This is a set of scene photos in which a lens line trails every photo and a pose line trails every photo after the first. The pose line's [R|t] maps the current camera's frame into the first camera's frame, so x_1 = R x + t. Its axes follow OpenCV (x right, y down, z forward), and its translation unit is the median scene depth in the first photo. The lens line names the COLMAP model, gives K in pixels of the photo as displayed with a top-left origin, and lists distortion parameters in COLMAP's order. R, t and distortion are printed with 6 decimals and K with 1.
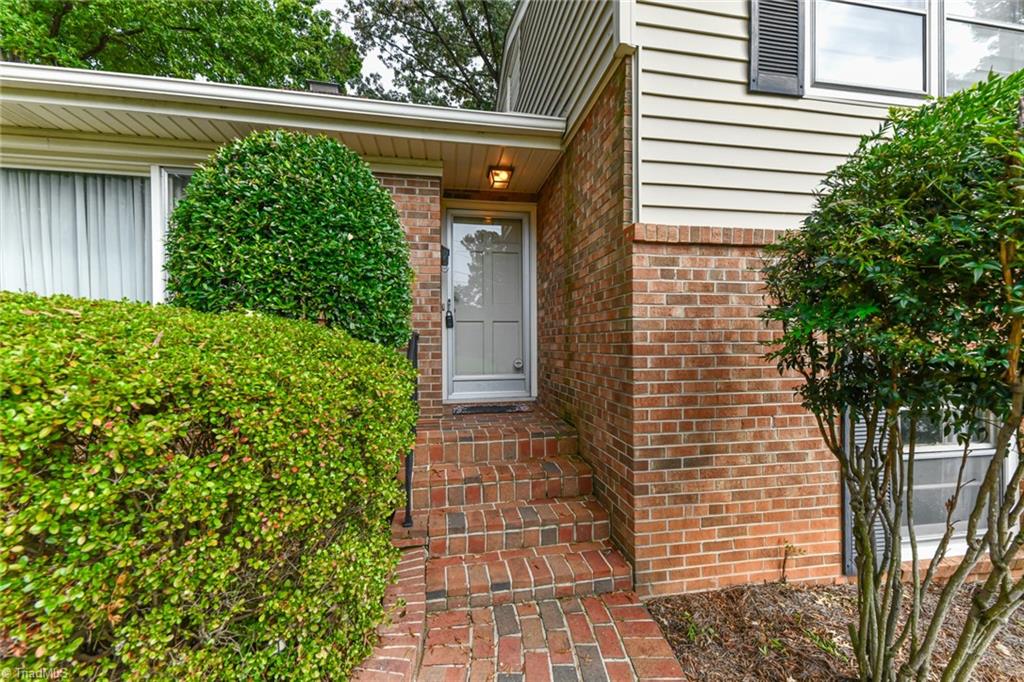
lens RADIAL K [[411.3, 0, 512.1], [0, 411.3, 344.8], [0, 0, 1]] dist [0.004493, -0.000277]
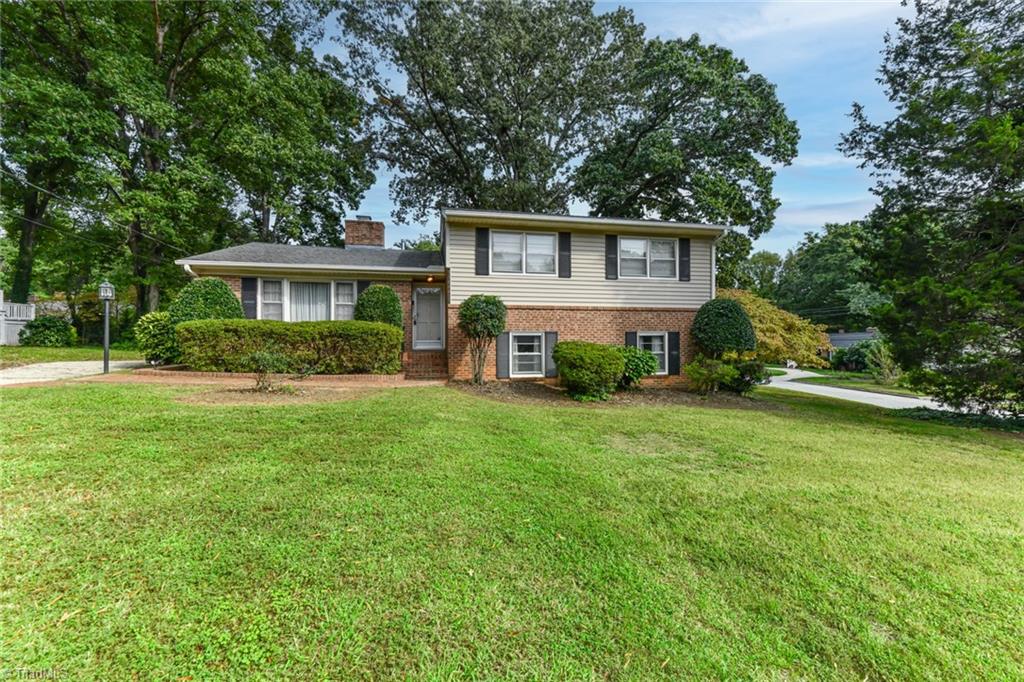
lens RADIAL K [[411.3, 0, 519.4], [0, 411.3, 338.7], [0, 0, 1]] dist [0.004493, -0.000277]
pose [[0.999148, 0.004184, 0.041047, 0.608937], [-0.003794, 0.999947, -0.009557, 0.110359], [-0.041085, 0.009394, 0.999111, -2.561095]]
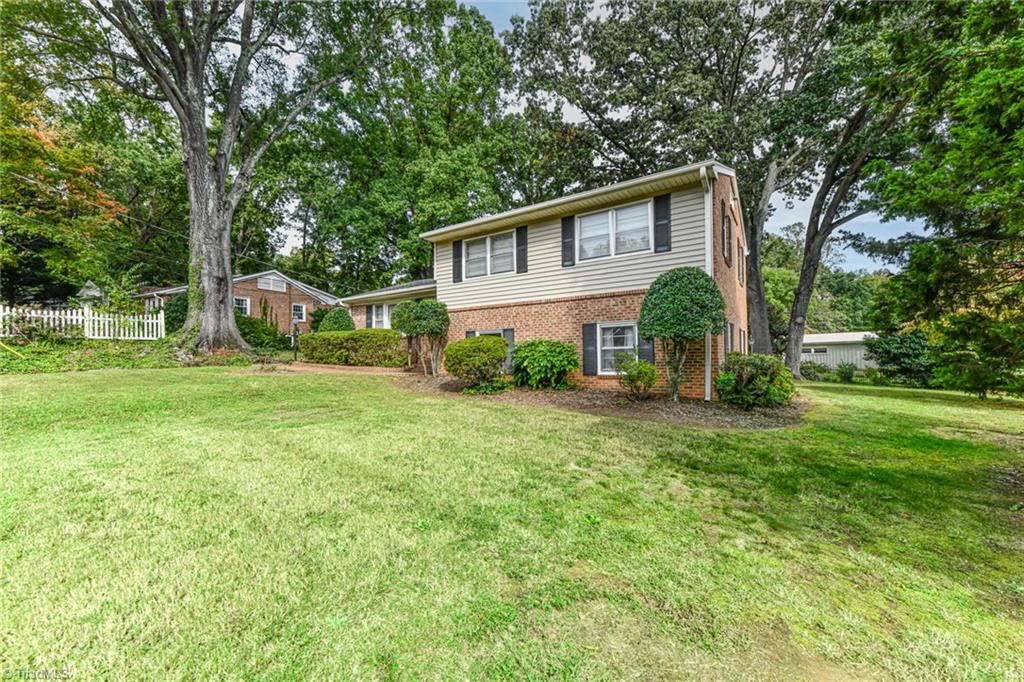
lens RADIAL K [[411.3, 0, 513.2], [0, 411.3, 334.3], [0, 0, 1]] dist [0.004493, -0.000277]
pose [[0.726874, -0.030120, -0.686110, 3.364144], [0.038232, 0.999263, -0.003363, 0.082361], [0.685706, -0.023787, 0.727490, -1.682869]]
